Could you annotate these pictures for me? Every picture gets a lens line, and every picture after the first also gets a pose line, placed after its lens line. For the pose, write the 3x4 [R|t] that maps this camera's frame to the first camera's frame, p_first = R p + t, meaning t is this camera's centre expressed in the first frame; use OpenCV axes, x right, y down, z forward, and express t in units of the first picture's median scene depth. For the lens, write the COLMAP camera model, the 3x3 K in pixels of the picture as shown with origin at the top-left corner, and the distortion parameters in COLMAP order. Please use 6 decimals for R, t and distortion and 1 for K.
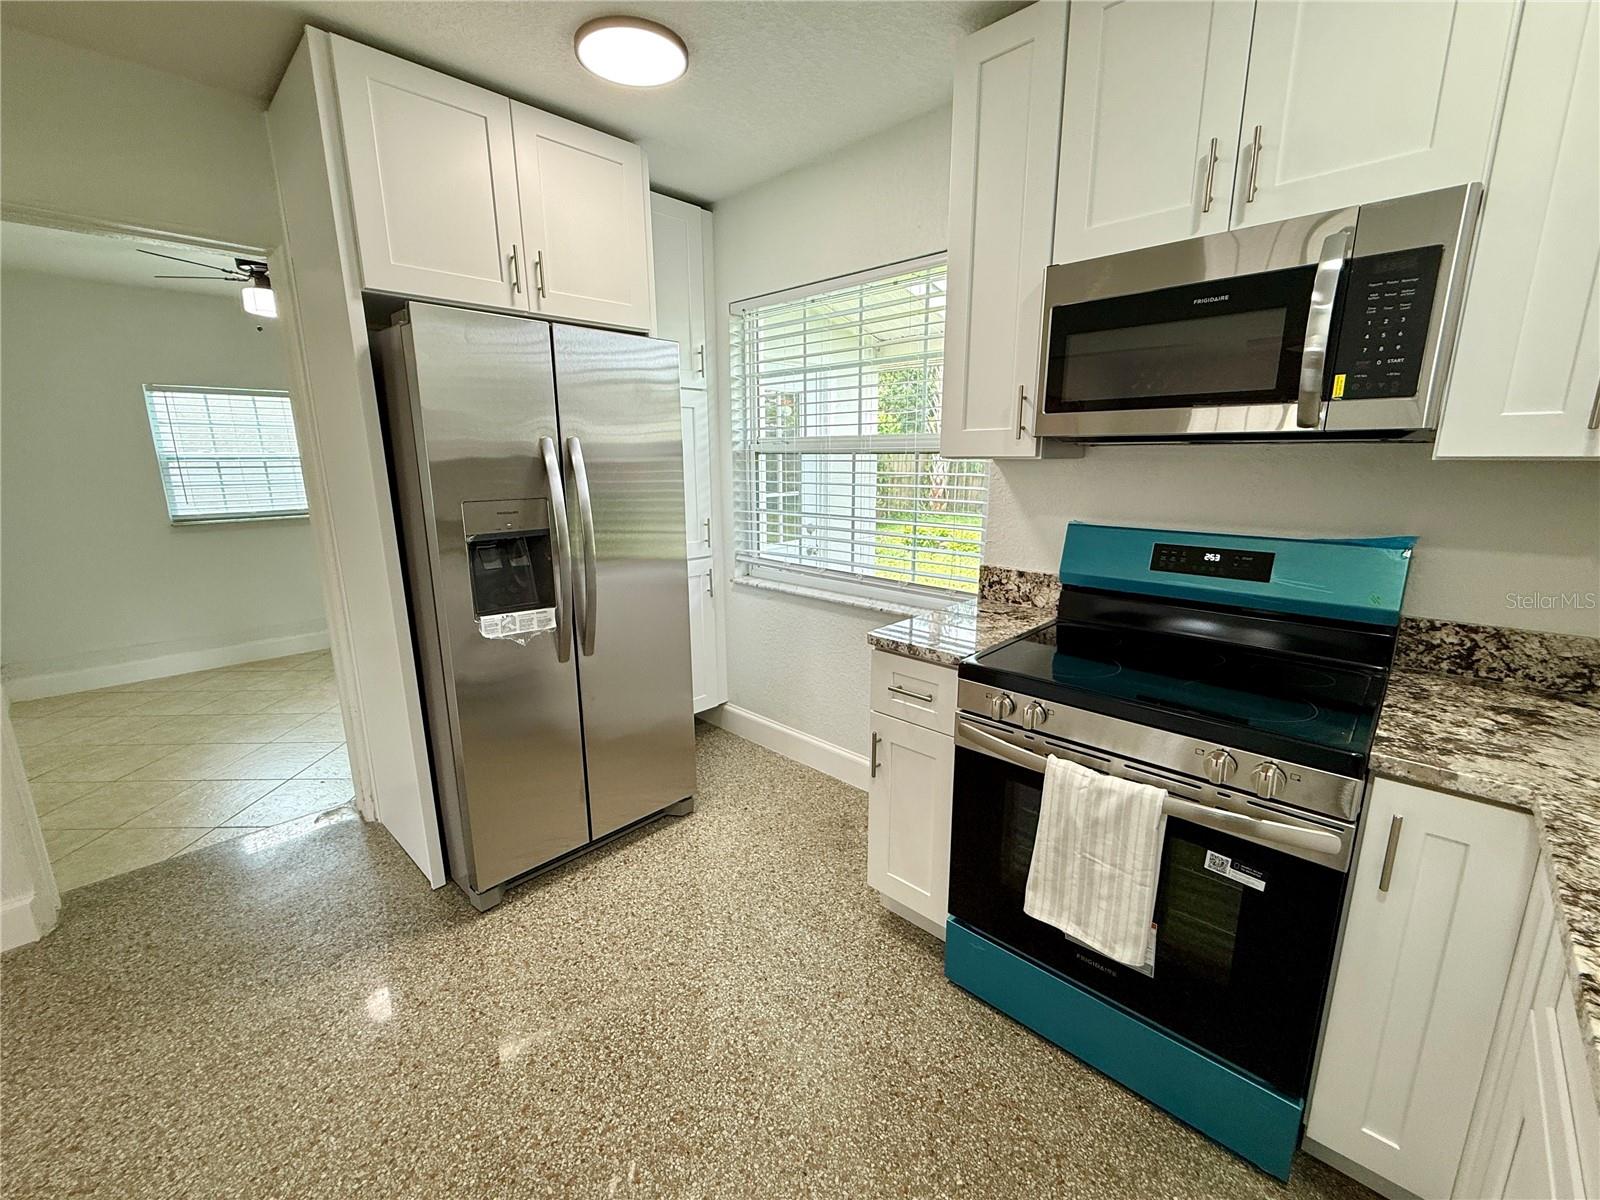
lens RADIAL K [[662.3, 0, 803.2], [0, 662.3, 600.5], [0, 0, 1]] dist [0.000252, -0.000114]
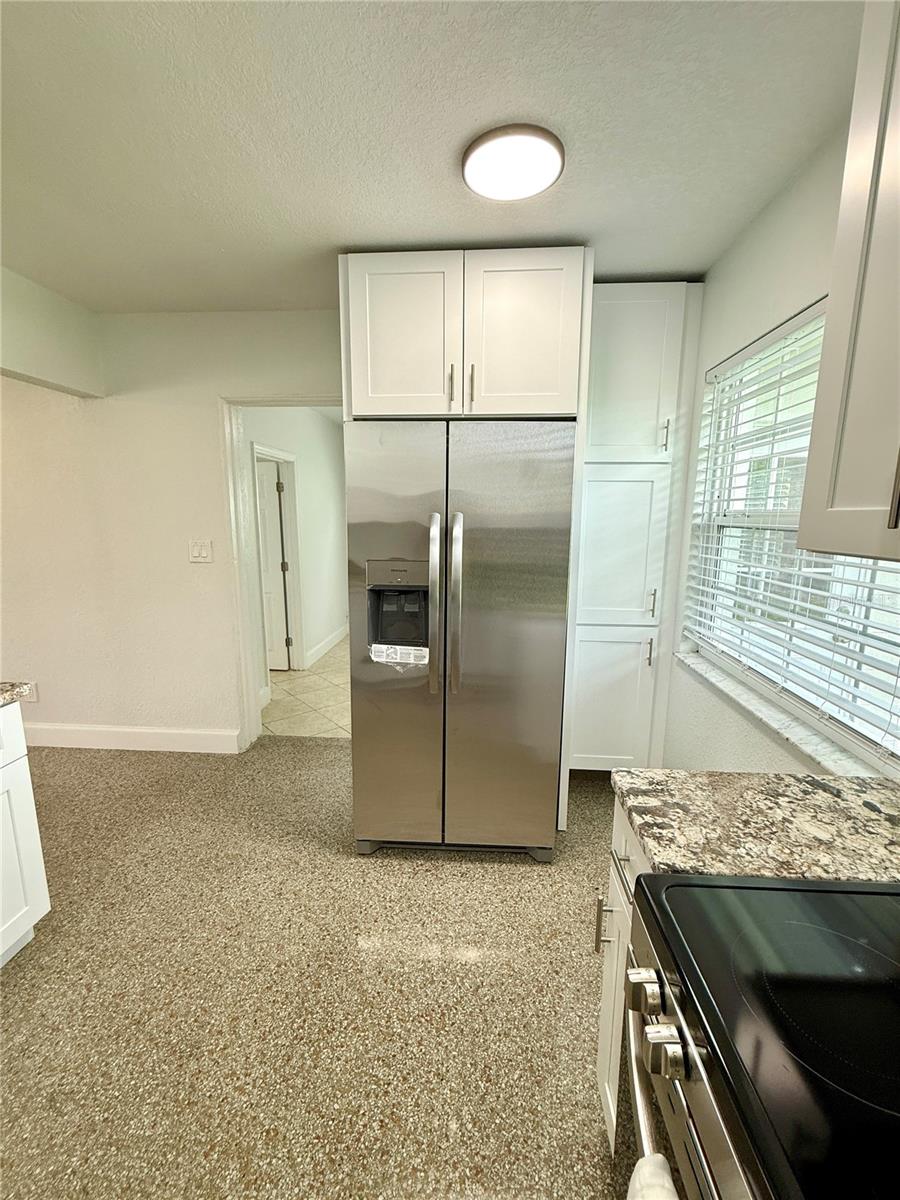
lens RADIAL K [[496.8, 0, 449.4], [0, 496.8, 603.0], [0, 0, 1]] dist [0.000252, -0.000114]
pose [[0.643994, 0.144002, -0.751356, 0.355692], [-0.175621, 0.983724, 0.038010, -0.120606], [0.744600, 0.107475, 0.658802, 0.423365]]
